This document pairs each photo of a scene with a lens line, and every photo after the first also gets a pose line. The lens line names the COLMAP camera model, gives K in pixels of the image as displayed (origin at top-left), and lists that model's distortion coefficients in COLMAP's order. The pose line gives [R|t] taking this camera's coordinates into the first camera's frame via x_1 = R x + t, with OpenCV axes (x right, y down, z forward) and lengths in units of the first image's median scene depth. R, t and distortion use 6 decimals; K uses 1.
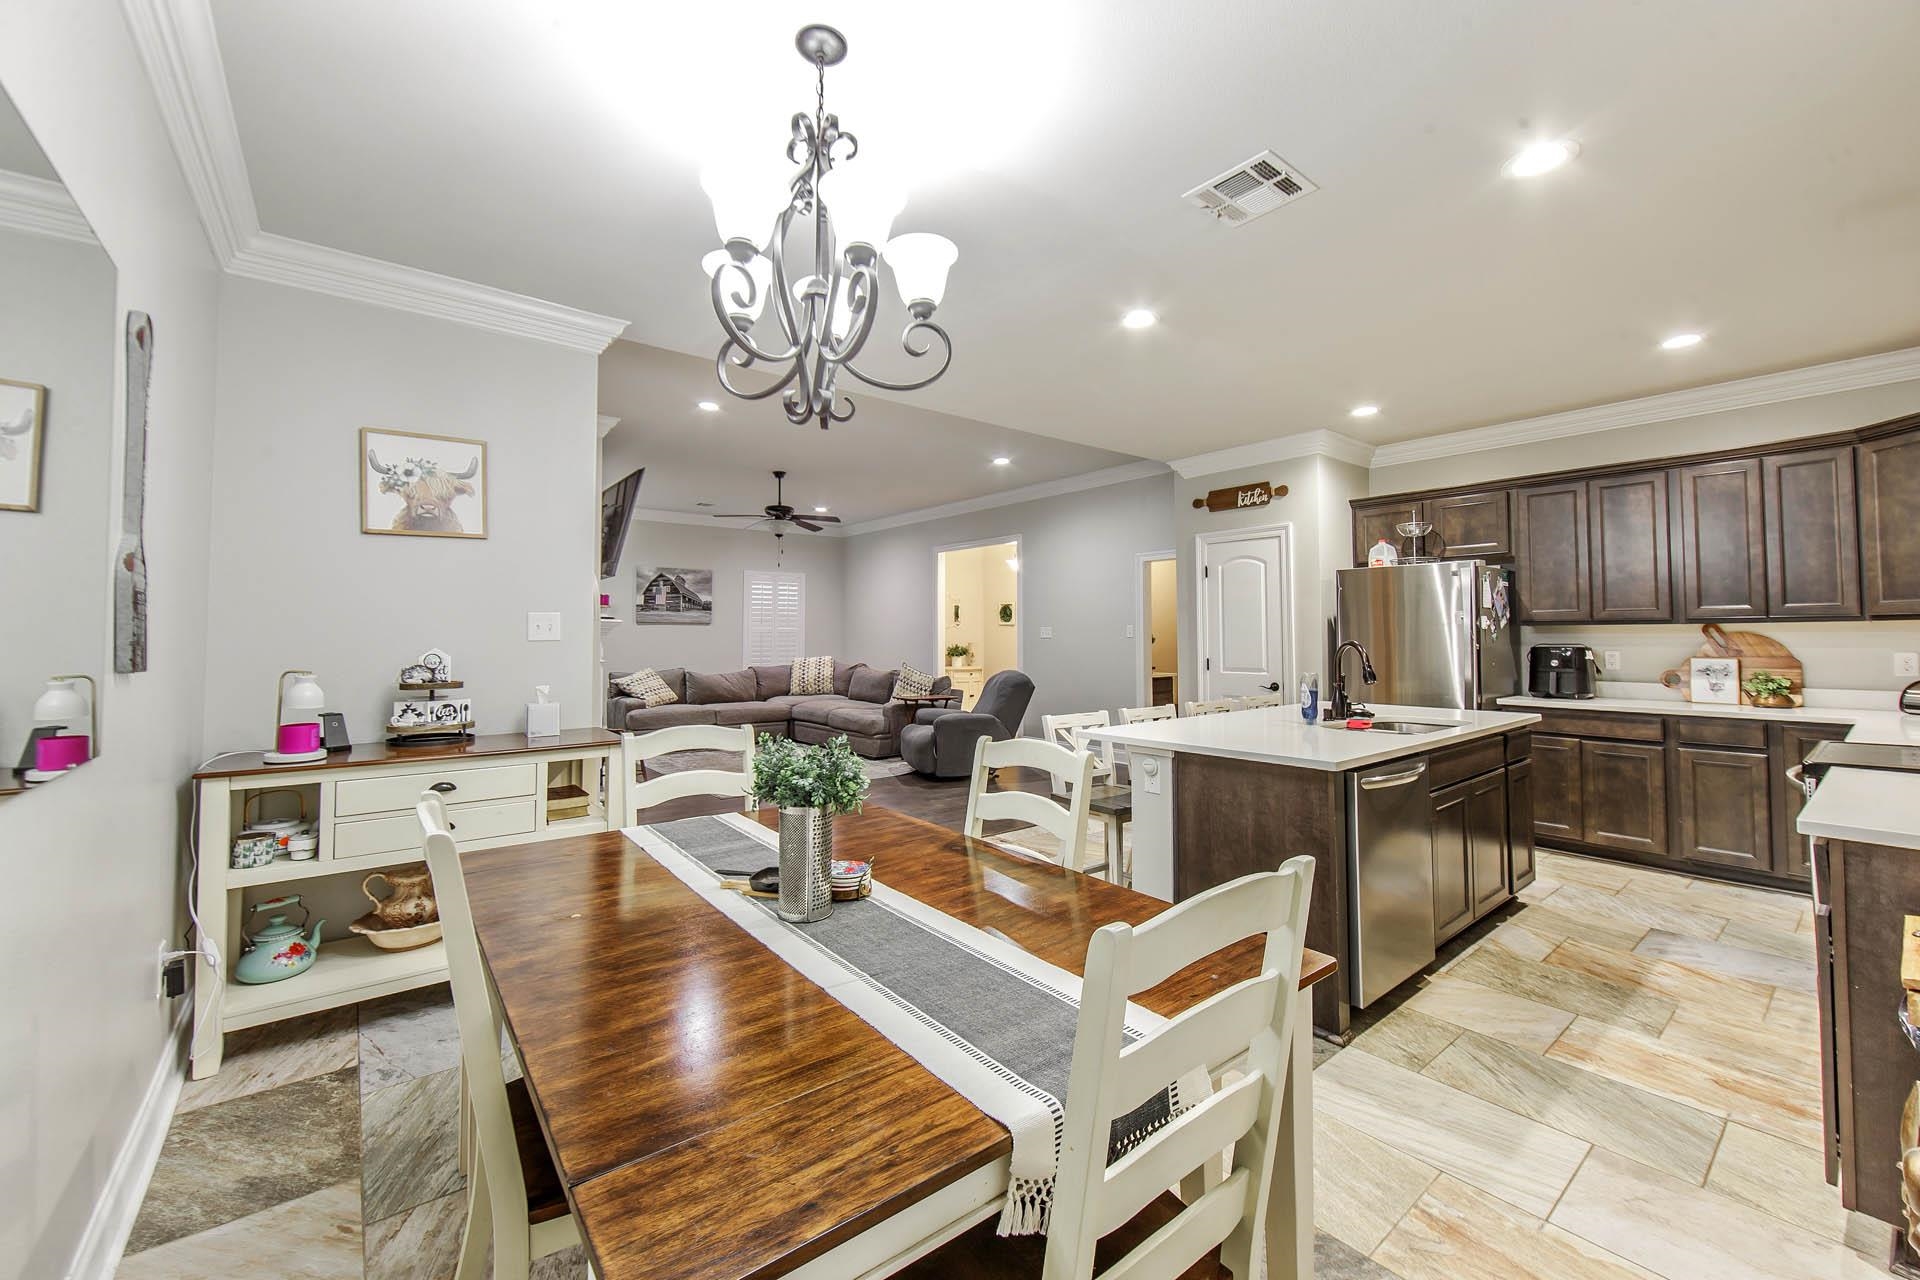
lens RADIAL K [[759.7, 0, 954.3], [0, 759.7, 635.9], [0, 0, 1]] dist [-0.001641, -0.000276]
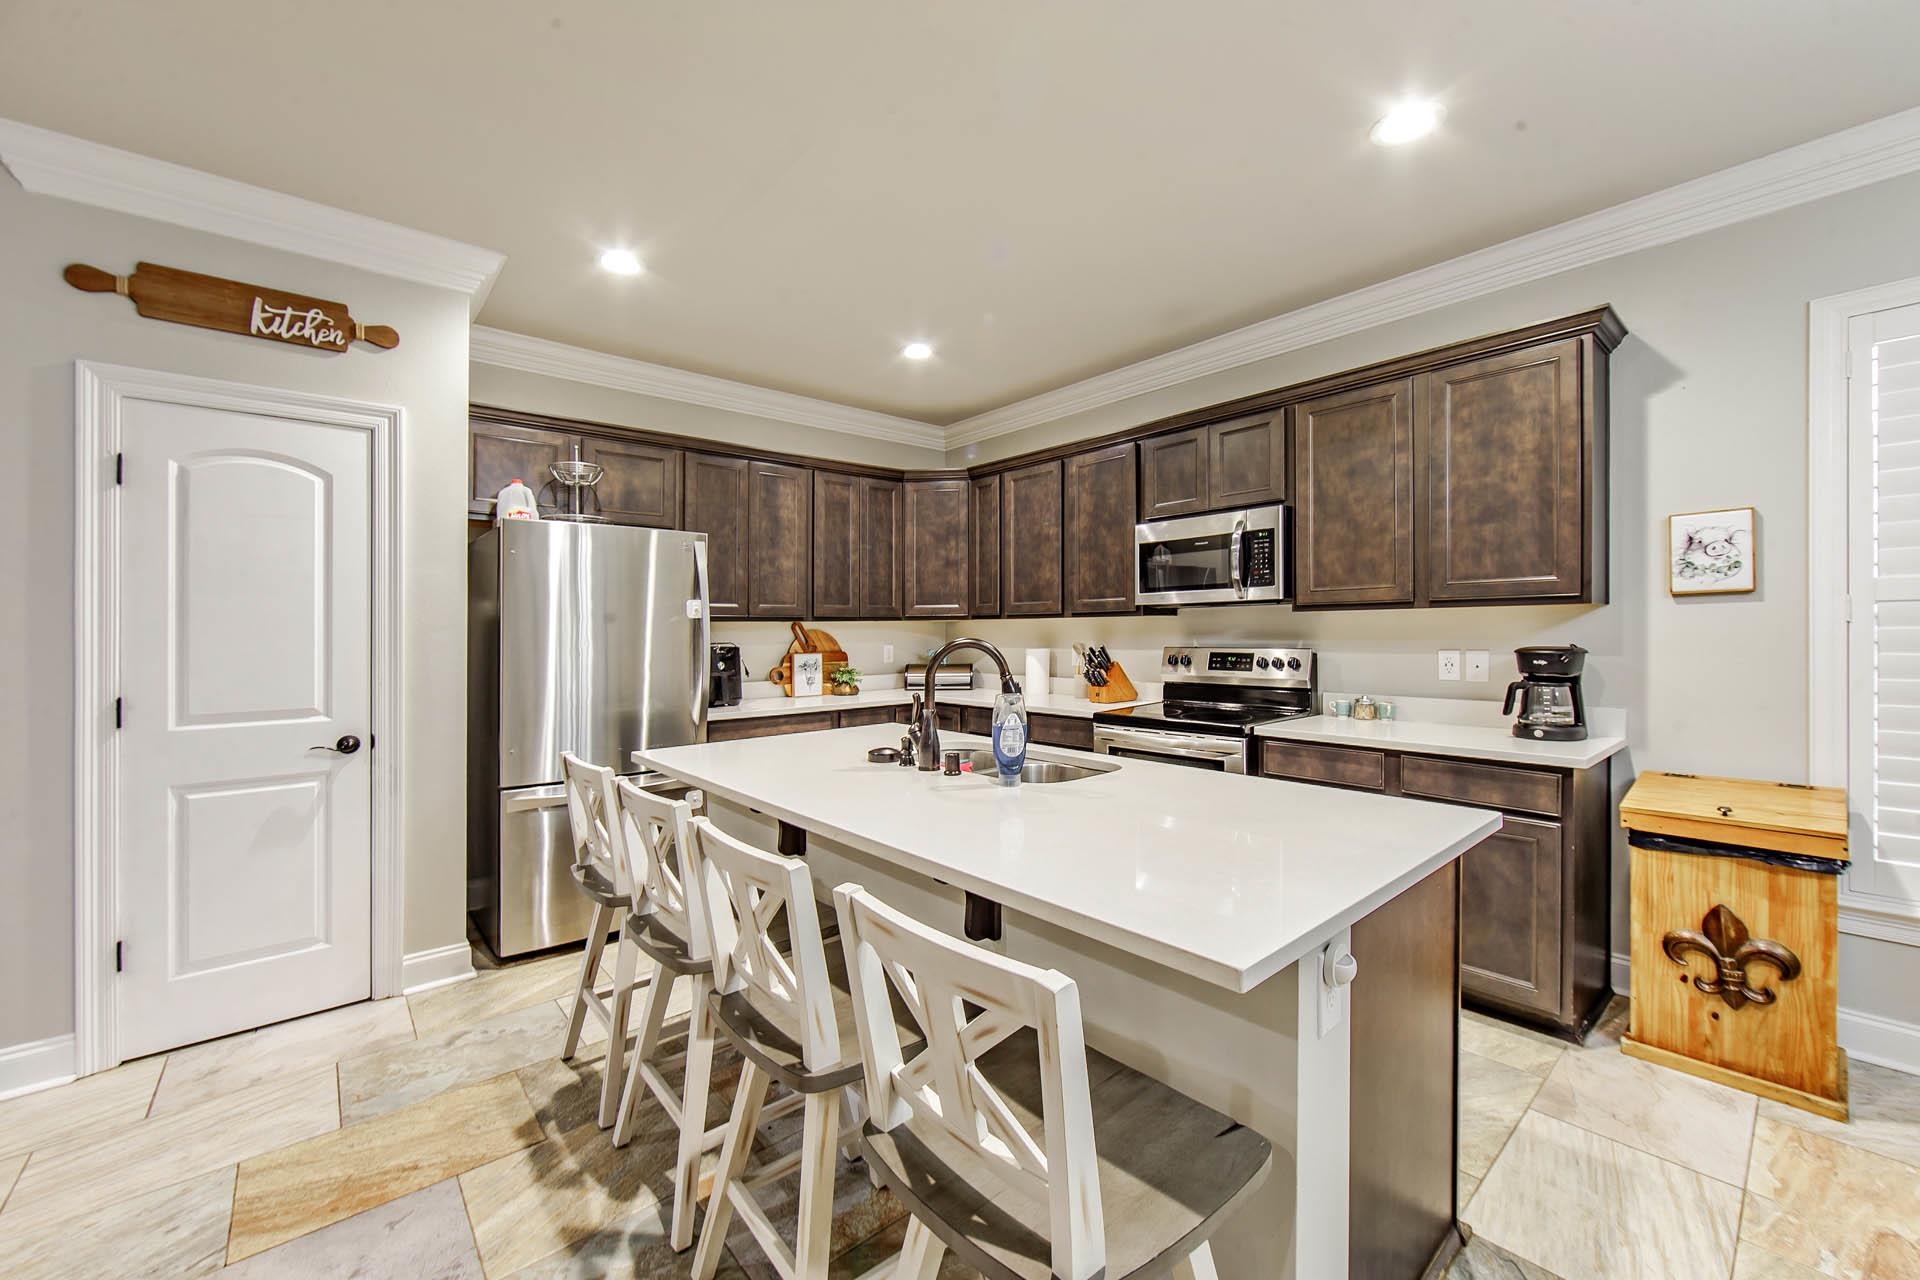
lens RADIAL K [[759.7, 0, 954.3], [0, 759.7, 635.9], [0, 0, 1]] dist [-0.001641, -0.000276]
pose [[-0.029034, -0.001070, 0.999578, -0.063278], [0.013312, 0.999910, 0.001457, 0.004138], [-0.999490, 0.013348, -0.029017, 0.653449]]
